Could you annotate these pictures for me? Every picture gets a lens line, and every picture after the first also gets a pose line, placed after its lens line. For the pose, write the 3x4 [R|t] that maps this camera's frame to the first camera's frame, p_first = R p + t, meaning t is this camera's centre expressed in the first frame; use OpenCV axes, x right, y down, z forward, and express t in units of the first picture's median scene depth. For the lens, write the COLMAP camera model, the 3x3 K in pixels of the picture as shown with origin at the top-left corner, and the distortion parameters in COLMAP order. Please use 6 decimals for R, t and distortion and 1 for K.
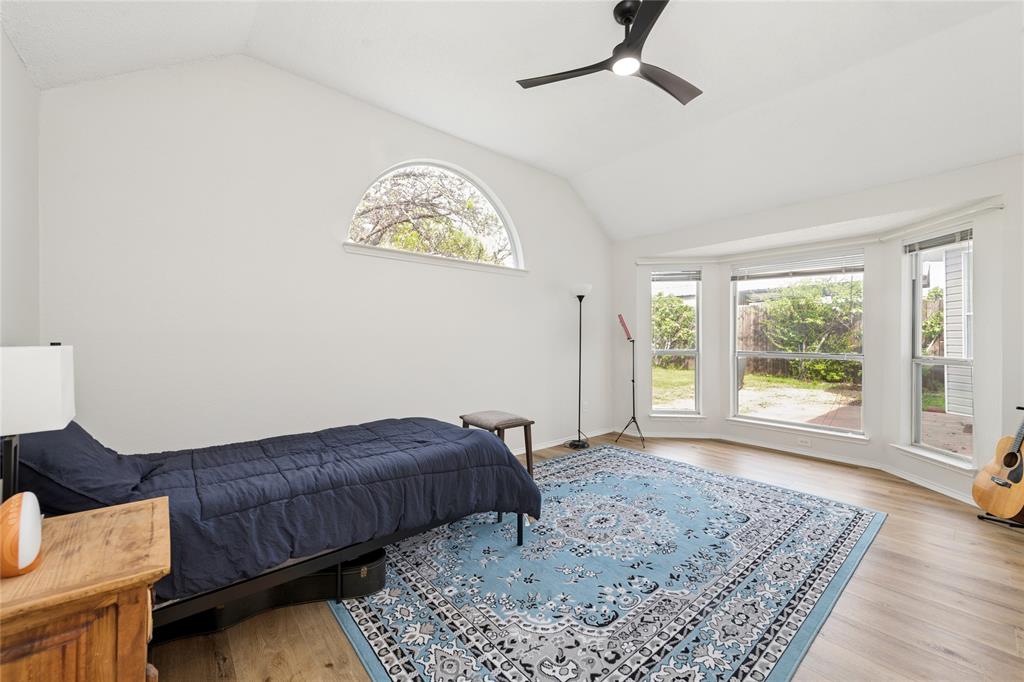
lens RADIAL K [[402.0, 0, 509.0], [0, 402.0, 338.5], [0, 0, 1]] dist [0.011890, -0.002130]
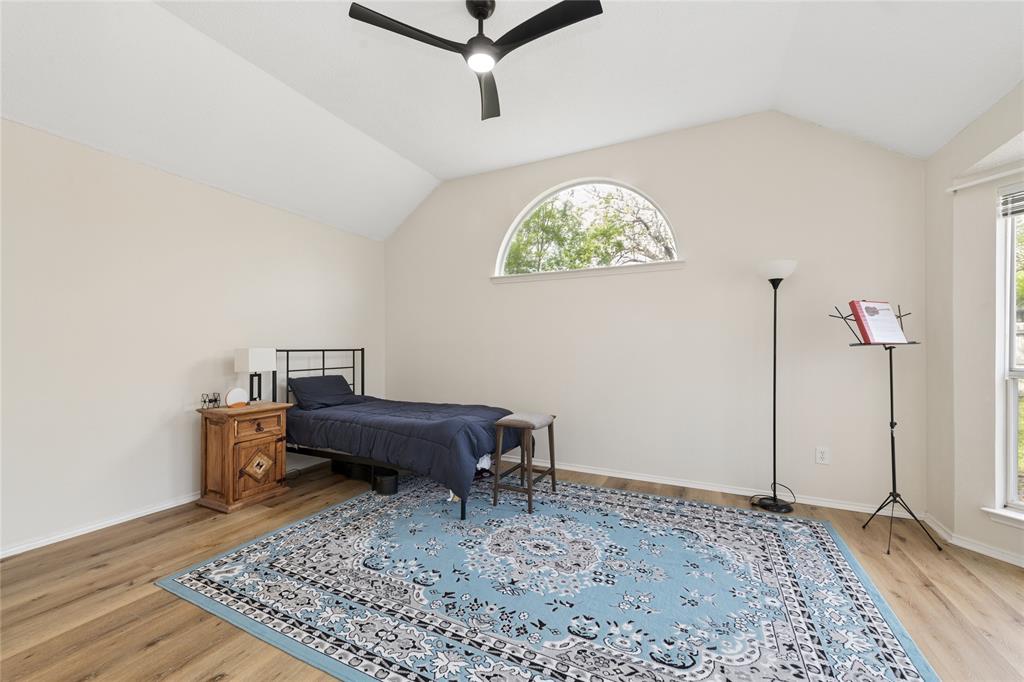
lens RADIAL K [[402.0, 0, 517.5], [0, 402.0, 344.9], [0, 0, 1]] dist [0.011890, -0.002130]
pose [[0.408919, -0.008220, -0.912533, 1.171958], [0.002427, 0.999966, -0.007920, 0.010046], [0.912567, 0.001024, 0.408925, 0.662059]]
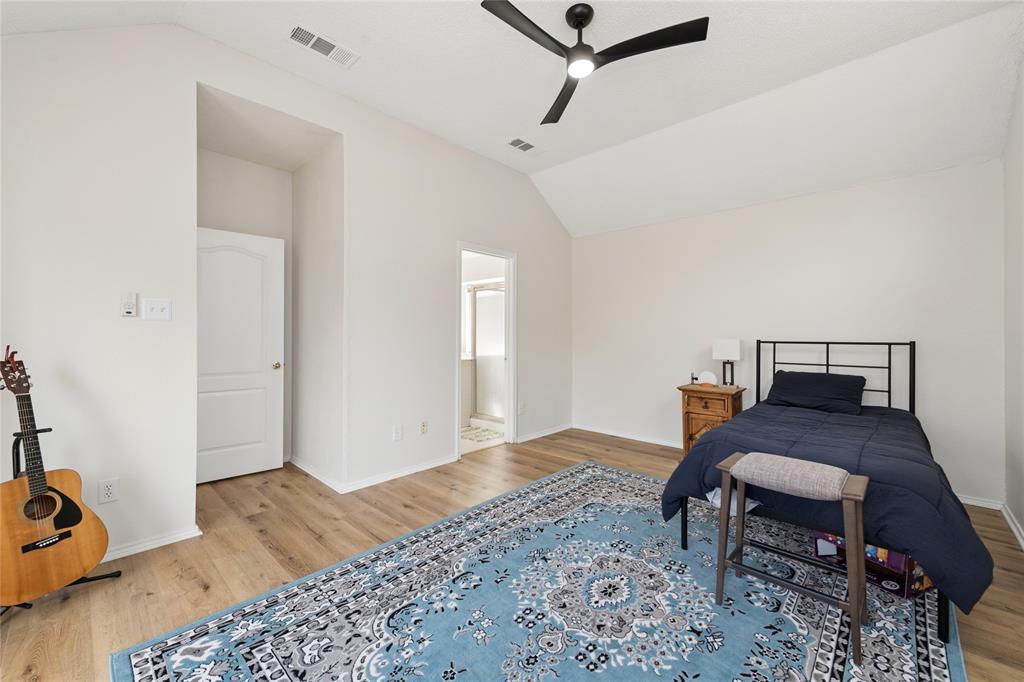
lens RADIAL K [[402.0, 0, 507.5], [0, 402.0, 336.1], [0, 0, 1]] dist [0.011890, -0.002130]
pose [[-0.994307, -0.007655, -0.106275, 0.559964], [-0.007790, 0.999969, 0.000848, -0.000250], [0.106265, 0.001671, -0.994336, 1.925248]]
